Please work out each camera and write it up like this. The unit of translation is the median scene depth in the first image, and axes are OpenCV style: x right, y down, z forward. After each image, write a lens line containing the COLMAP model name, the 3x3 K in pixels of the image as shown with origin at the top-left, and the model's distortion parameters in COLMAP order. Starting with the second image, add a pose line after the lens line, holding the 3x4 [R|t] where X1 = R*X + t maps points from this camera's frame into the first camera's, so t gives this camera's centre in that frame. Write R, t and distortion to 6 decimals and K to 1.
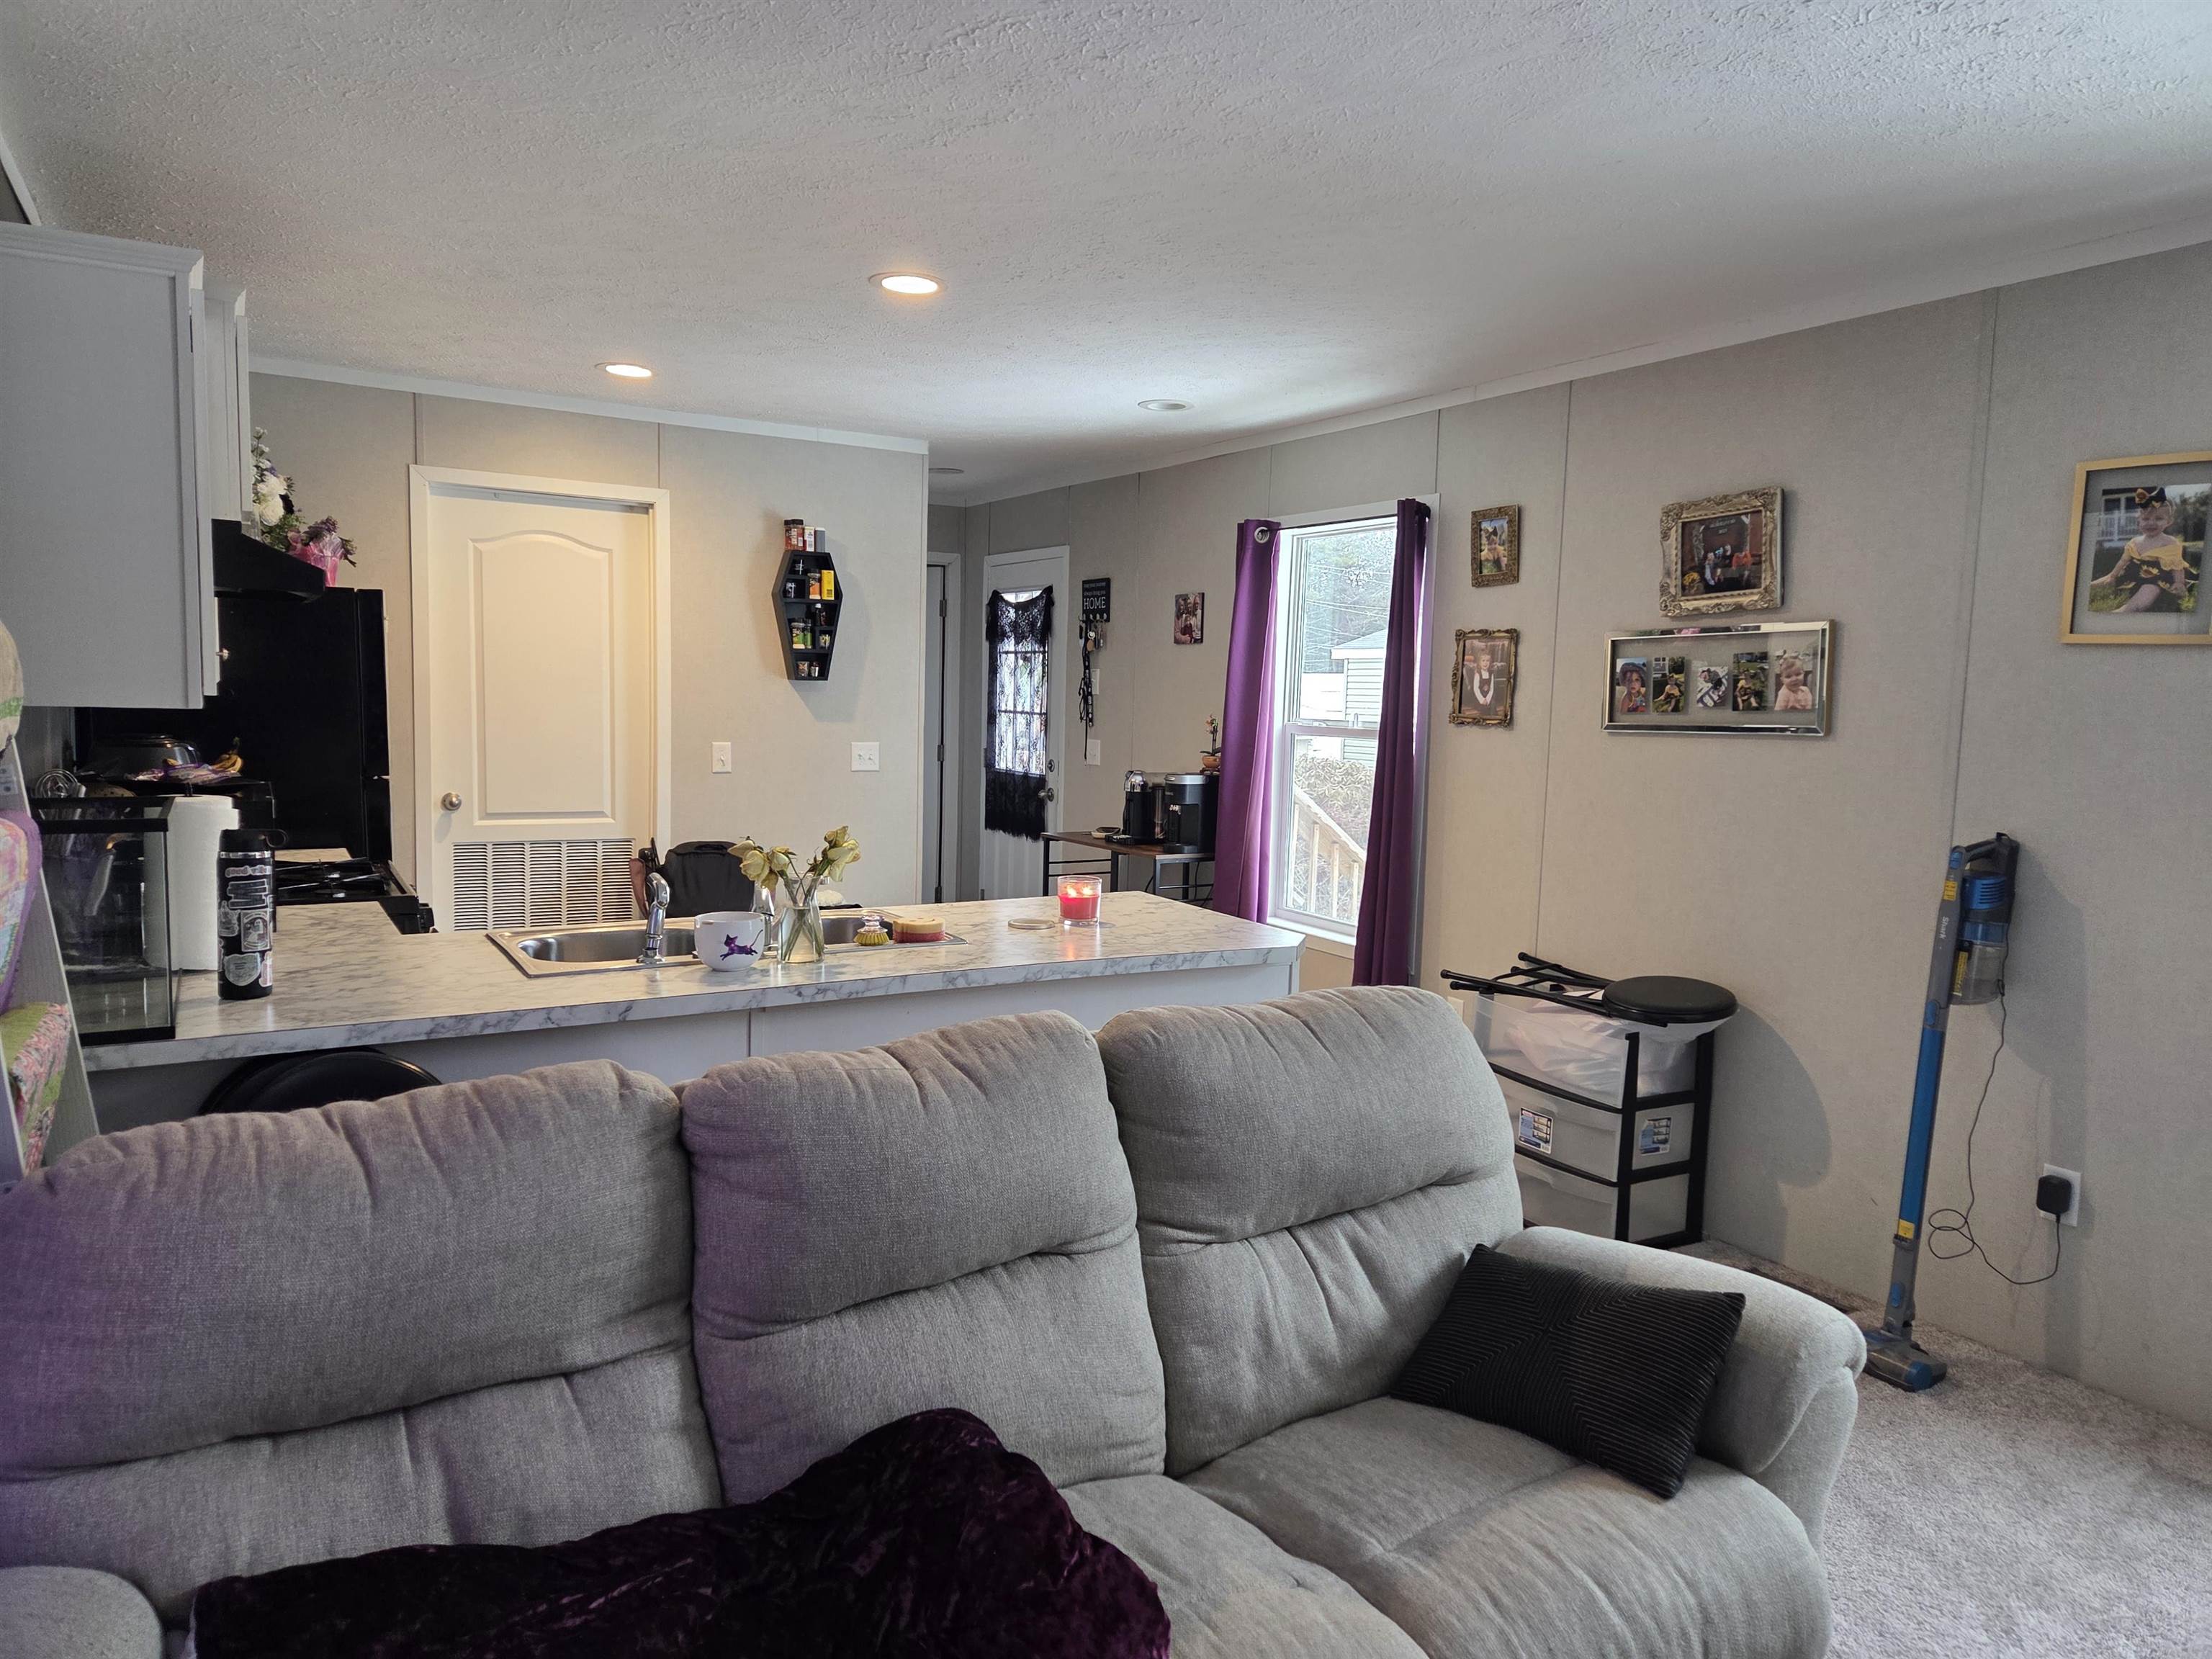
lens RADIAL K [[1489.6, 0, 1107.3], [0, 1489.6, 827.0], [0, 0, 1]] dist [0.068628, -0.052274]
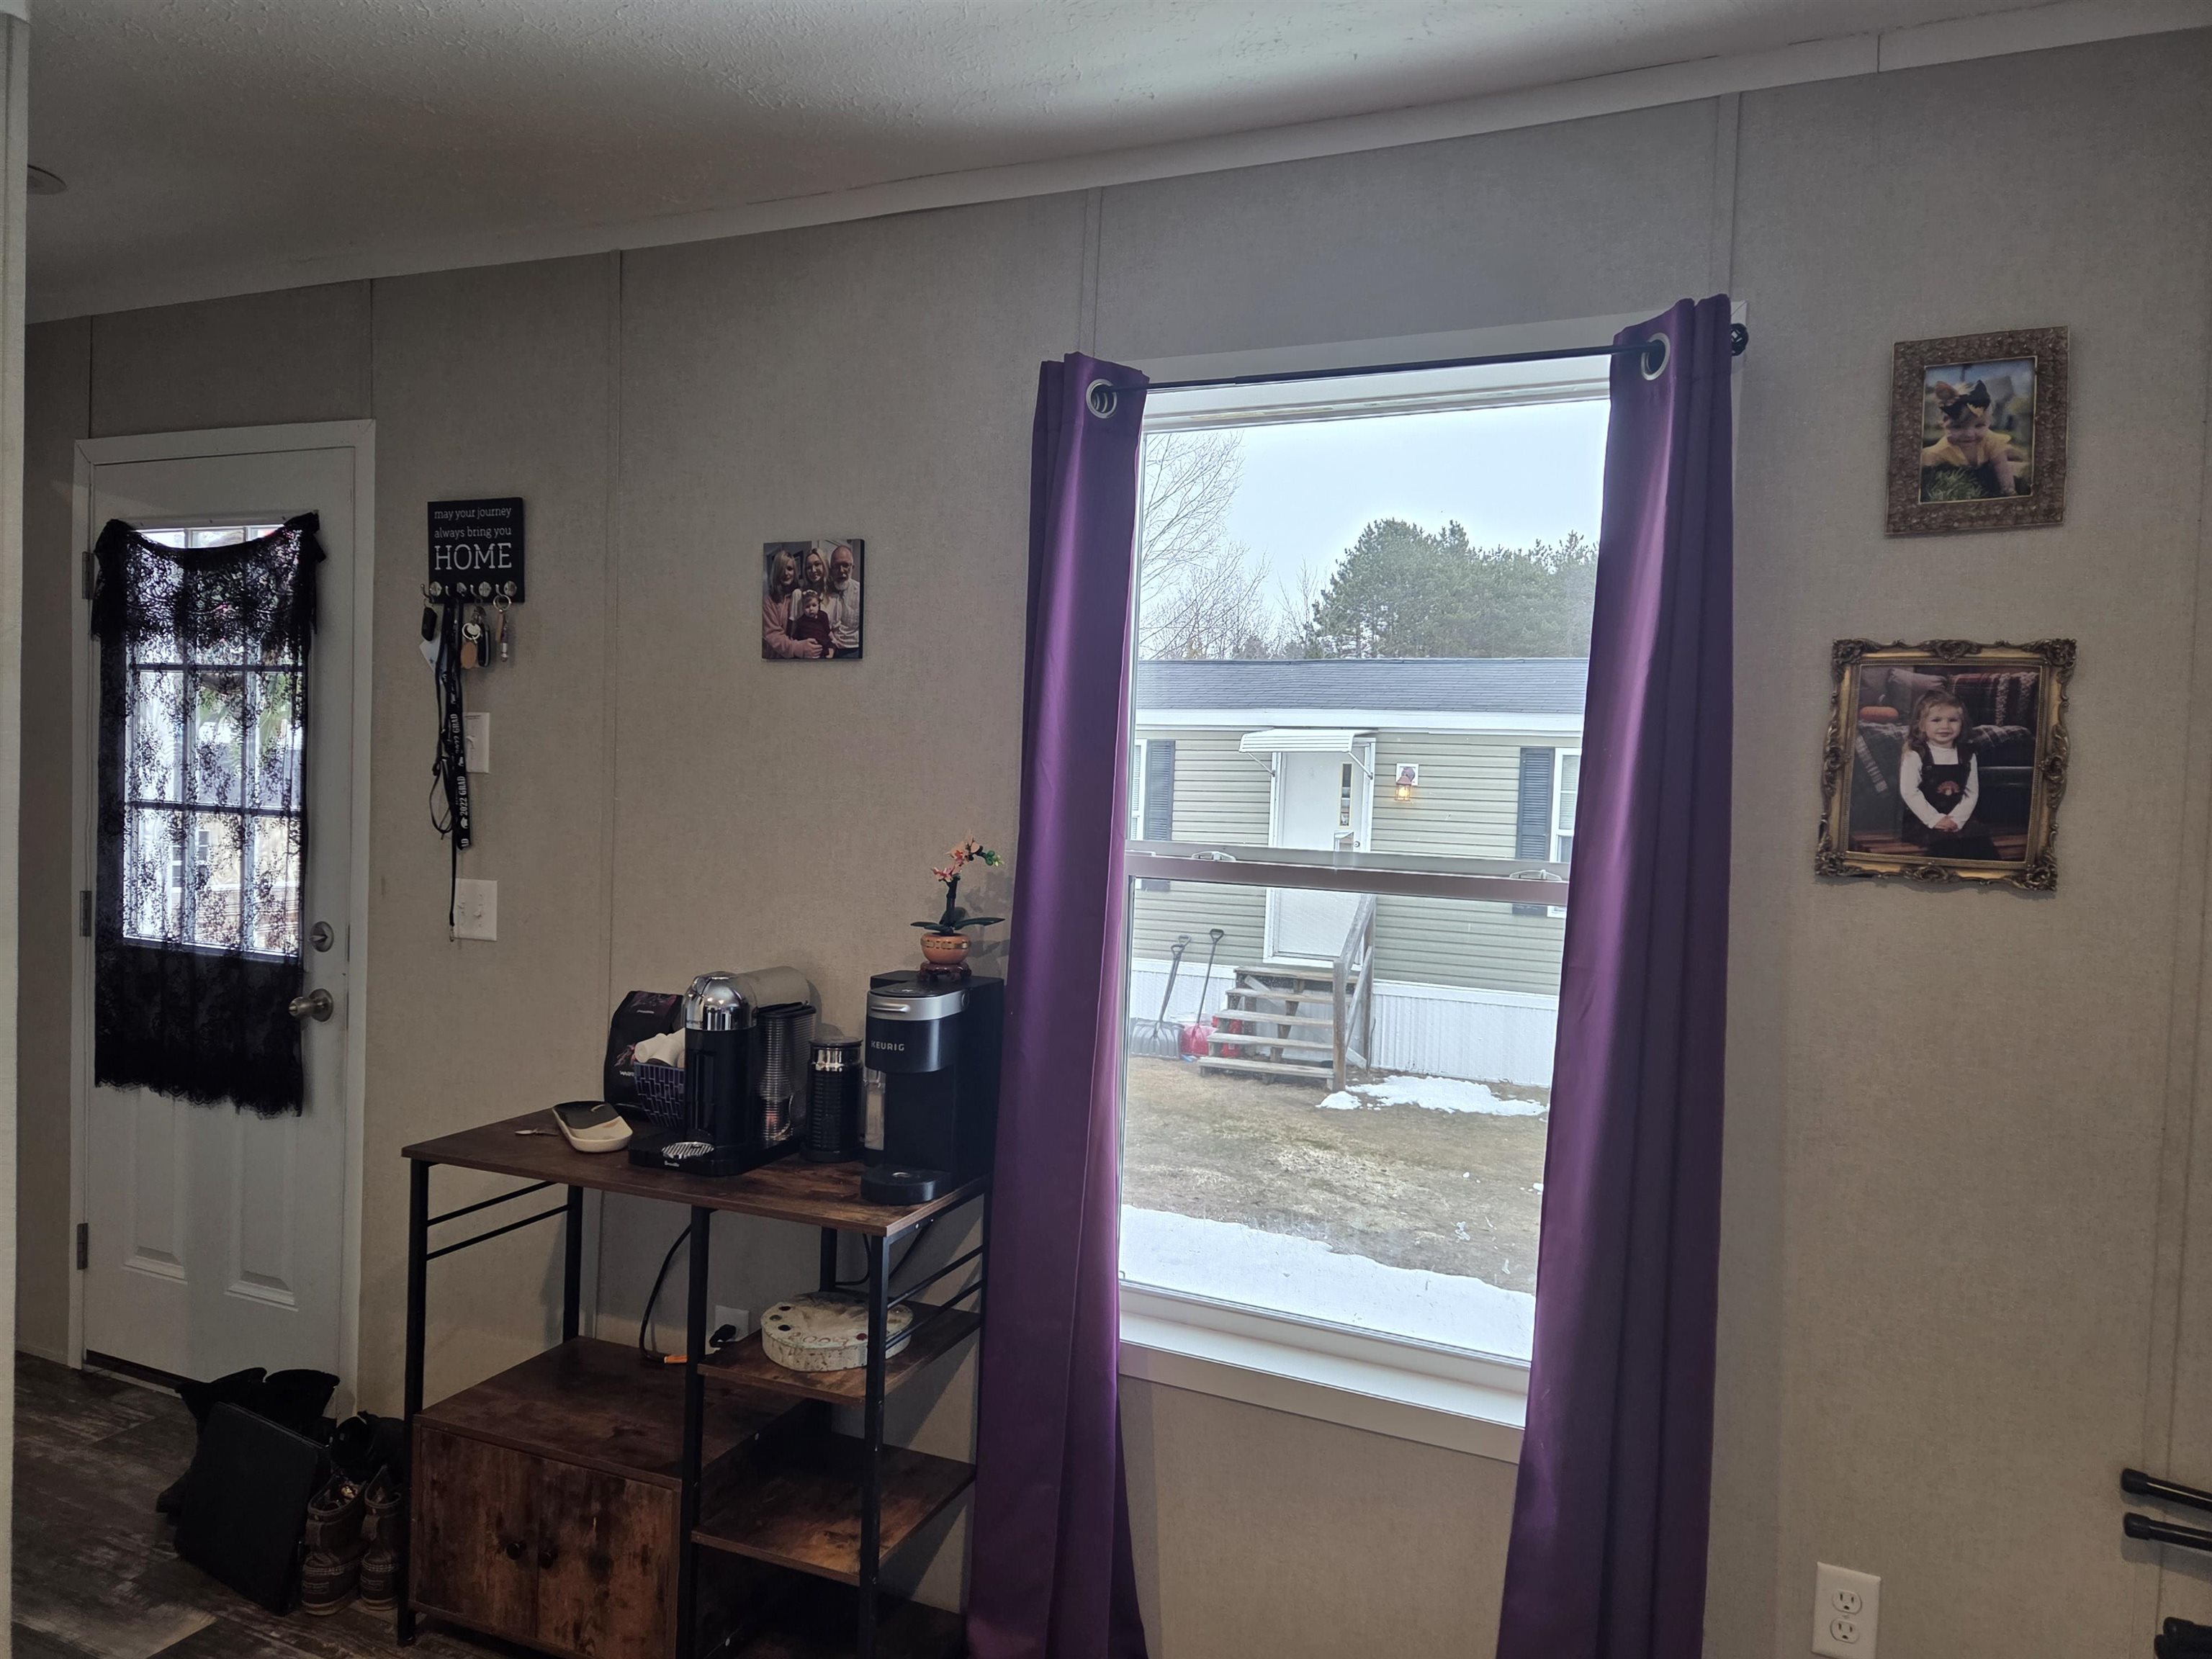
lens RADIAL K [[1489.6, 0, 1099.1], [0, 1489.6, 841.2], [0, 0, 1]] dist [0.068628, -0.052274]
pose [[0.814065, -0.019986, 0.580430, -0.112653], [0.038035, 0.999097, -0.018942, -0.054627], [-0.579528, 0.037497, 0.814090, 0.550993]]
